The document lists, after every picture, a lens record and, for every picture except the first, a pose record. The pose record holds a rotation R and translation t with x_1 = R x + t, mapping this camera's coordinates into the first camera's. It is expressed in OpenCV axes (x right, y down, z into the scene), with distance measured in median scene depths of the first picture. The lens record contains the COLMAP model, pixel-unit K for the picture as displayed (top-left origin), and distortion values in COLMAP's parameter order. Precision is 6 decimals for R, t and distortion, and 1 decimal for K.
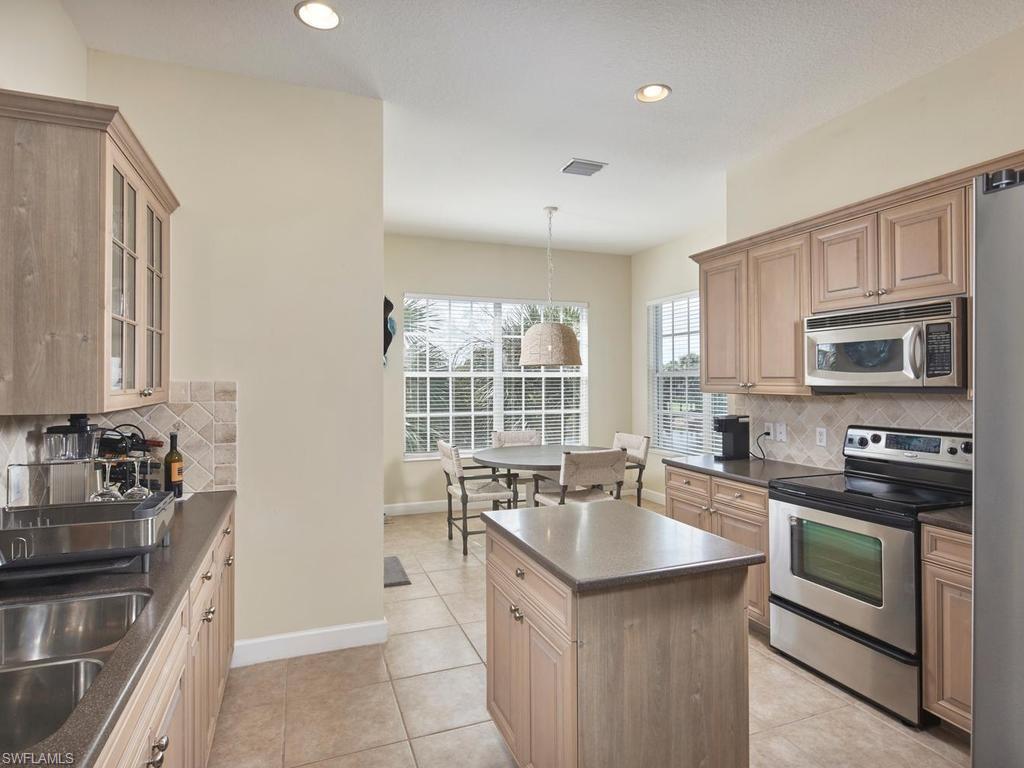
lens RADIAL K [[556.3, 0, 512.9], [0, 556.3, 378.8], [0, 0, 1]] dist [-0.008145, -0.001531]
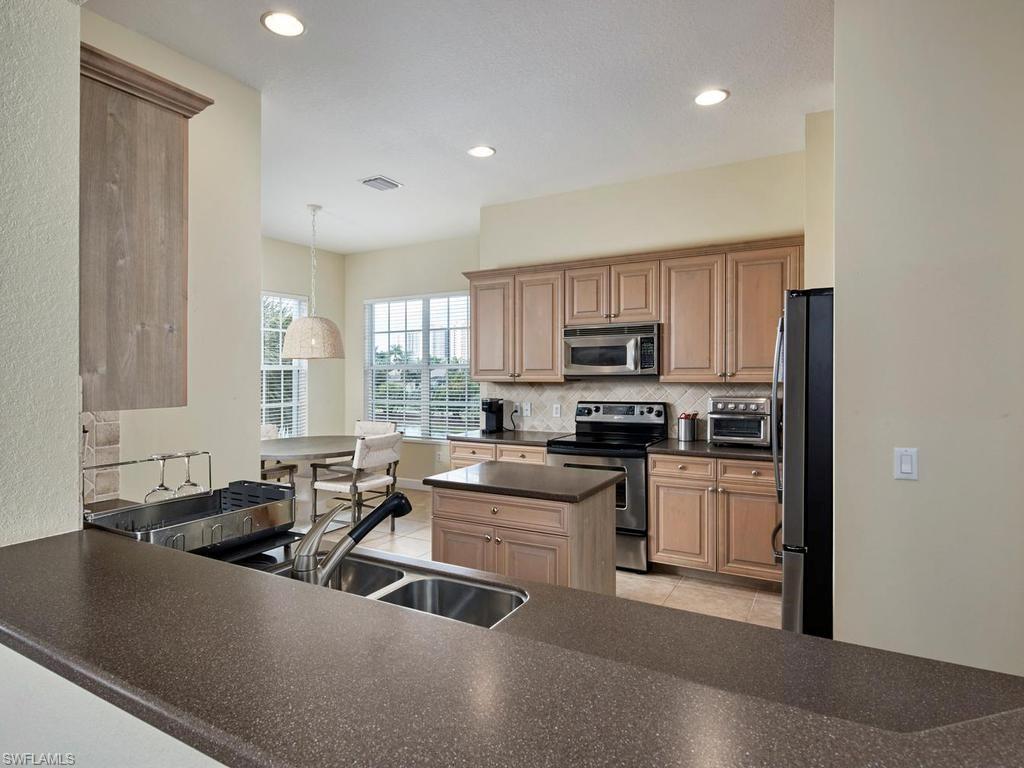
lens RADIAL K [[556.3, 0, 513.9], [0, 556.3, 381.4], [0, 0, 1]] dist [-0.008145, -0.001531]
pose [[0.784310, -0.015058, 0.620186, -0.559852], [0.004489, 0.999817, 0.018598, 0.001393], [-0.620353, -0.011802, 0.784234, -0.081605]]
